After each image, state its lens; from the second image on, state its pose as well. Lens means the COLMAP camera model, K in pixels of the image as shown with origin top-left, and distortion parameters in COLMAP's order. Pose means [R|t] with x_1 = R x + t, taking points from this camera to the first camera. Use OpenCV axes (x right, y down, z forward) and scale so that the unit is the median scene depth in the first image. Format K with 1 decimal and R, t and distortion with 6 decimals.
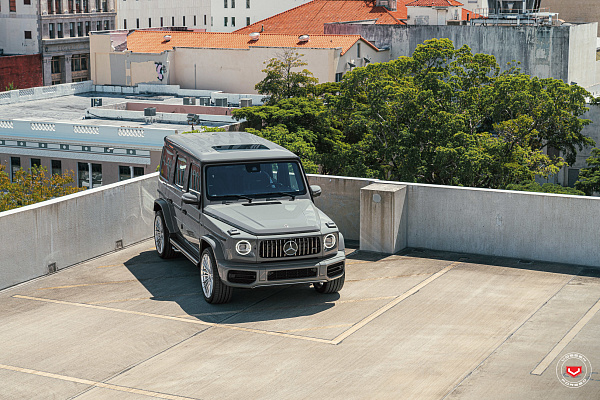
lens RADIAL K [[1196.6, 0, 300.9], [0, 1196.6, 200.7], [0, 0, 1]] dist [0.028795, 0.000000]
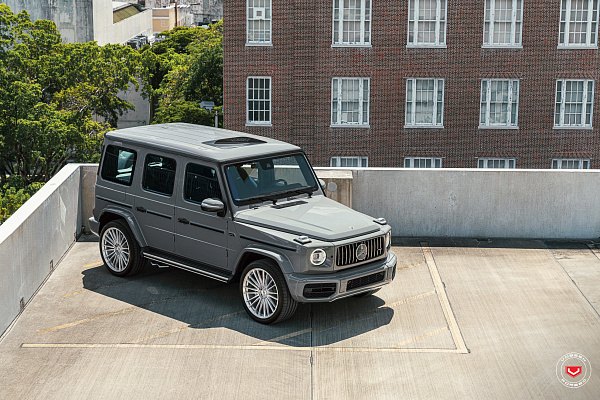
lens RADIAL K [[1204.0, 0, 299.6], [0, 1204.0, 199.2], [0, 0, 1]] dist [0.046757, 0.000000]
pose [[0.900268, -0.081549, 0.427629, -0.405199], [0.069085, 0.996613, 0.044611, -0.040507], [-0.429819, -0.010619, 0.902853, 0.193013]]
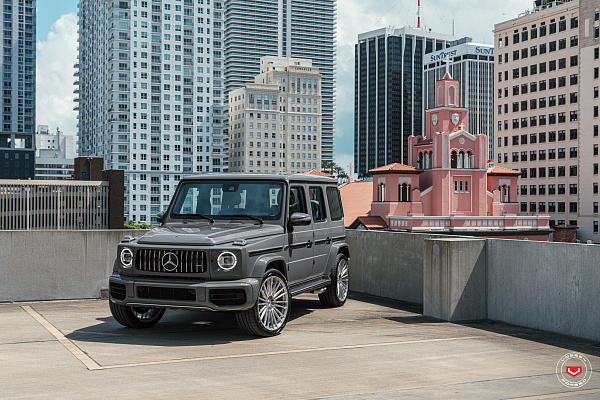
lens RADIAL K [[827.8, 0, 299.4], [0, 827.8, 199.2], [0, 0, 1]] dist [0.040341, 0.000000]
pose [[0.781683, 0.001258, -0.623675, 0.384622], [-0.120762, 0.981378, -0.149378, 0.066806], [0.611873, 0.192082, 0.767278, 0.574733]]
